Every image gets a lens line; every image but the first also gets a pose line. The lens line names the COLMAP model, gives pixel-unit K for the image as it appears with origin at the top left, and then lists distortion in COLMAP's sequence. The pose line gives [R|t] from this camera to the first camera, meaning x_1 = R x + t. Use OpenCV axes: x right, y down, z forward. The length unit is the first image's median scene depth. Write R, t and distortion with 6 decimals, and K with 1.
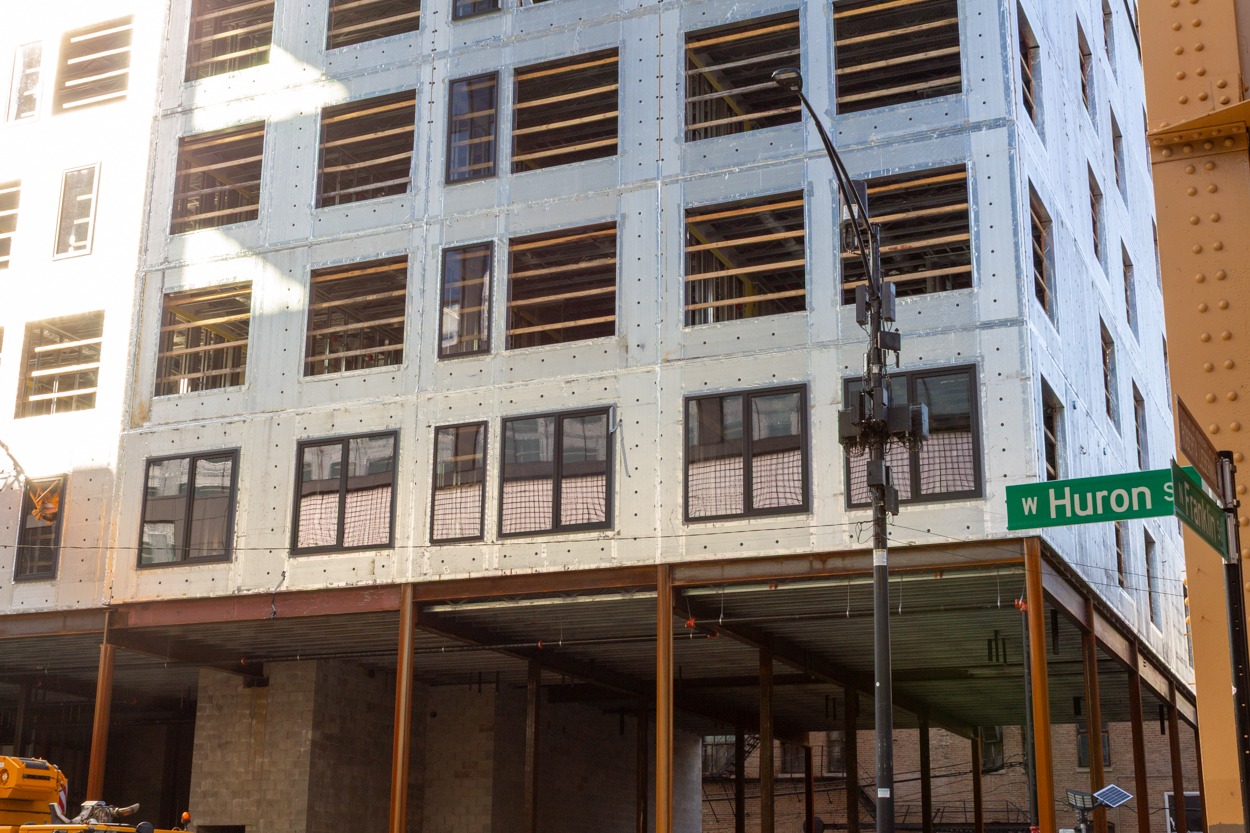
lens RADIAL K [[1642.5, 0, 630.0], [0, 1642.5, 433.1], [0, 0, 1]] dist [-0.002788, -0.048315]
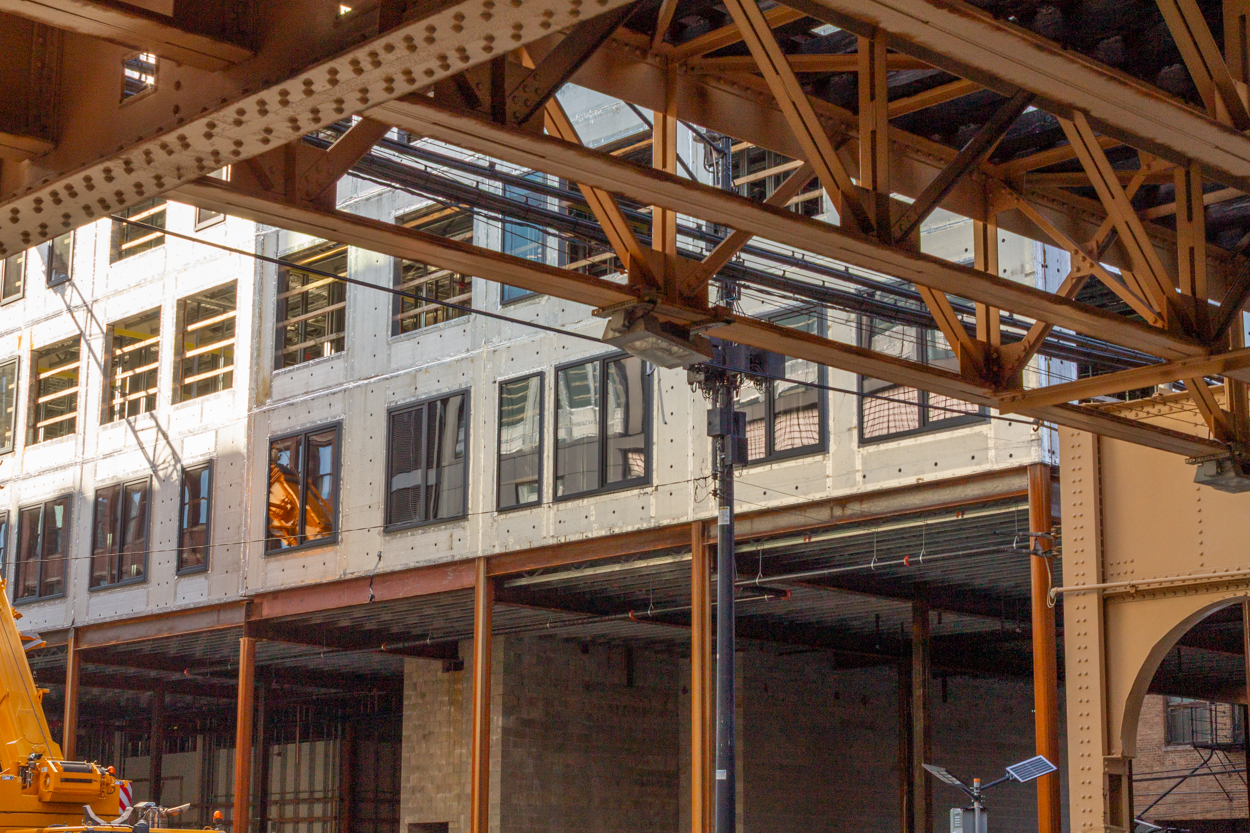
lens RADIAL K [[2127.8, 0, 625.0], [0, 2127.8, 416.5], [0, 0, 1]] dist [-0.010784, -0.928770]
pose [[0.935727, -0.090046, -0.341038, 0.318983], [0.107068, 0.993756, 0.031383, -0.013494], [0.336082, -0.065880, 0.939526, -0.070861]]
